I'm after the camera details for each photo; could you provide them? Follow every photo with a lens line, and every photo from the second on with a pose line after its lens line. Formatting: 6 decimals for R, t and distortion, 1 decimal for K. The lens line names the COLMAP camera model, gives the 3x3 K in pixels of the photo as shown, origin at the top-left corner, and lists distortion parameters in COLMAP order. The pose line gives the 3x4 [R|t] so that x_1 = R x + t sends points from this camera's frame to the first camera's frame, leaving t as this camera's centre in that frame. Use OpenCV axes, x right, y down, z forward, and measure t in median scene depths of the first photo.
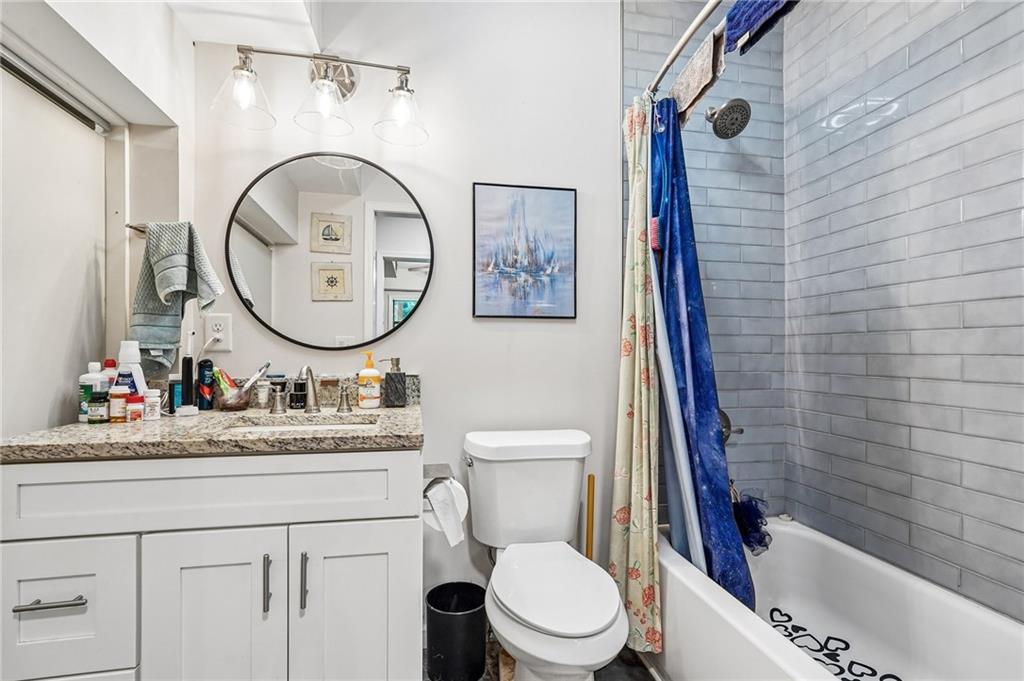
lens RADIAL K [[479.9, 0, 511.3], [0, 479.9, 344.5], [0, 0, 1]] dist [-0.012762, 0.008244]
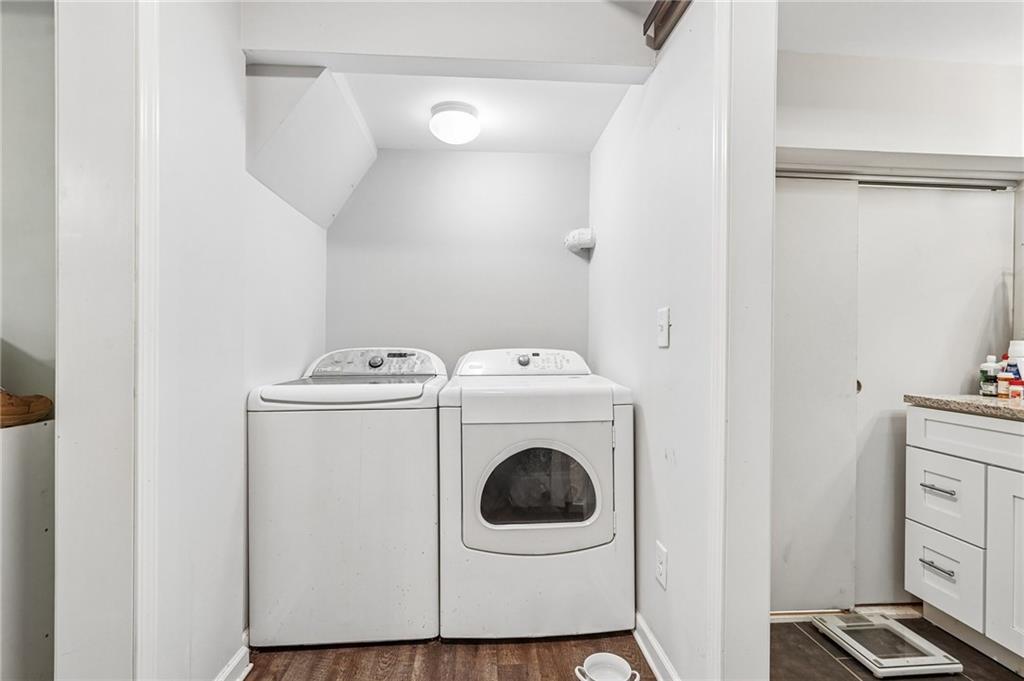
lens RADIAL K [[479.9, 0, 511.3], [0, 479.9, 344.5], [0, 0, 1]] dist [-0.012762, 0.008244]
pose [[-0.128886, -0.001829, -0.991658, 0.782761], [0.001023, 0.999998, -0.001977, 0.005158], [0.991659, -0.001270, -0.128884, -0.274048]]
